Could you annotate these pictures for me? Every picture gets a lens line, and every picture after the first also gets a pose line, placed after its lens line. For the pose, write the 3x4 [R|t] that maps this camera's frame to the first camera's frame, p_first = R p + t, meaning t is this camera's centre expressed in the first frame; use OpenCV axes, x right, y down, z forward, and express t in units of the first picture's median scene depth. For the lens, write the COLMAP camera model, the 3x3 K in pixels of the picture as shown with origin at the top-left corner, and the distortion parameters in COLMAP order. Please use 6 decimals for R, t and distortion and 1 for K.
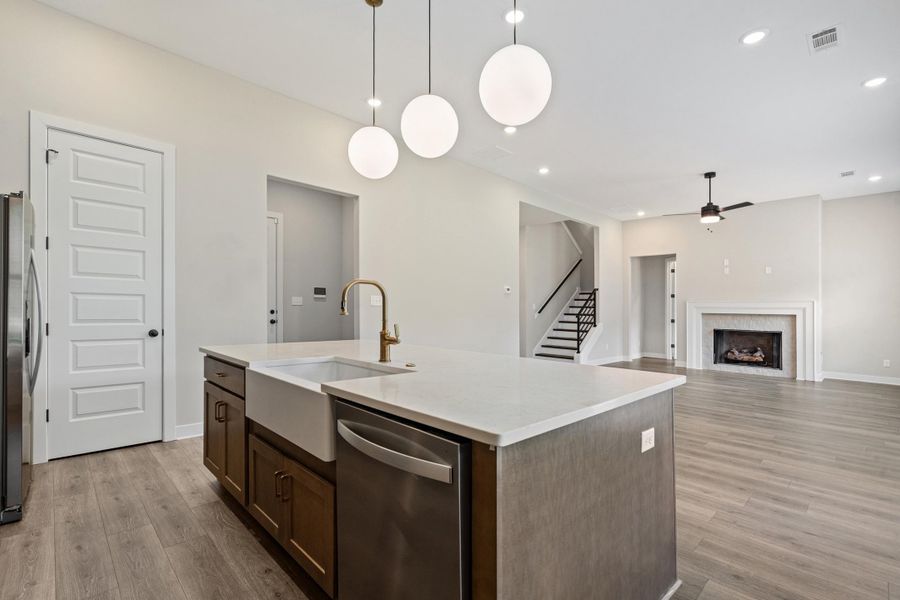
lens RADIAL K [[411.8, 0, 436.5], [0, 411.8, 309.6], [0, 0, 1]] dist [-0.001817, -0.000364]
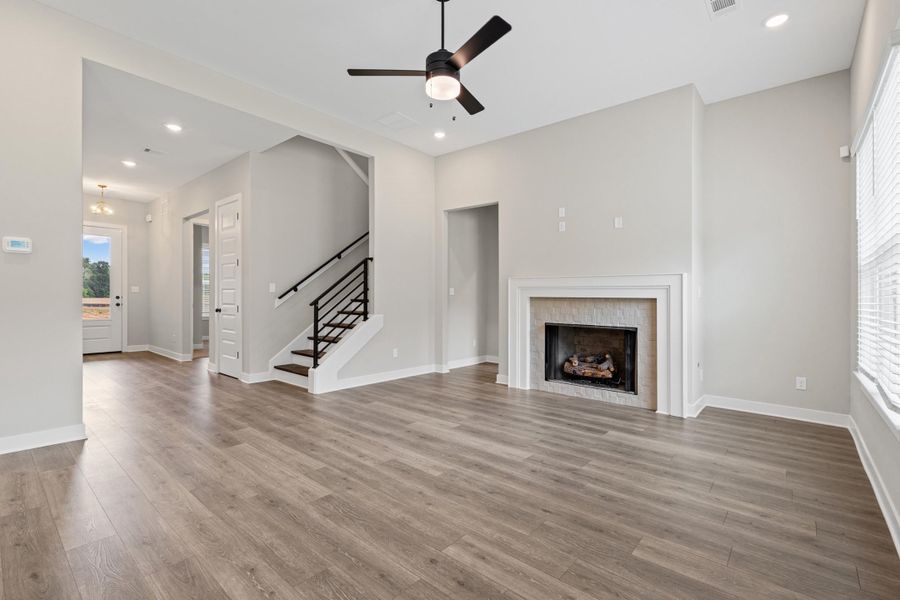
lens RADIAL K [[410.7, 0, 445.0], [0, 410.7, 299.7], [0, 0, 1]] dist [-0.008414, -0.000001]
pose [[0.995843, -0.003804, 0.091001, 0.488495], [0.003509, 0.999988, 0.003405, 0.010659], [-0.091013, -0.003071, 0.995845, 0.425487]]
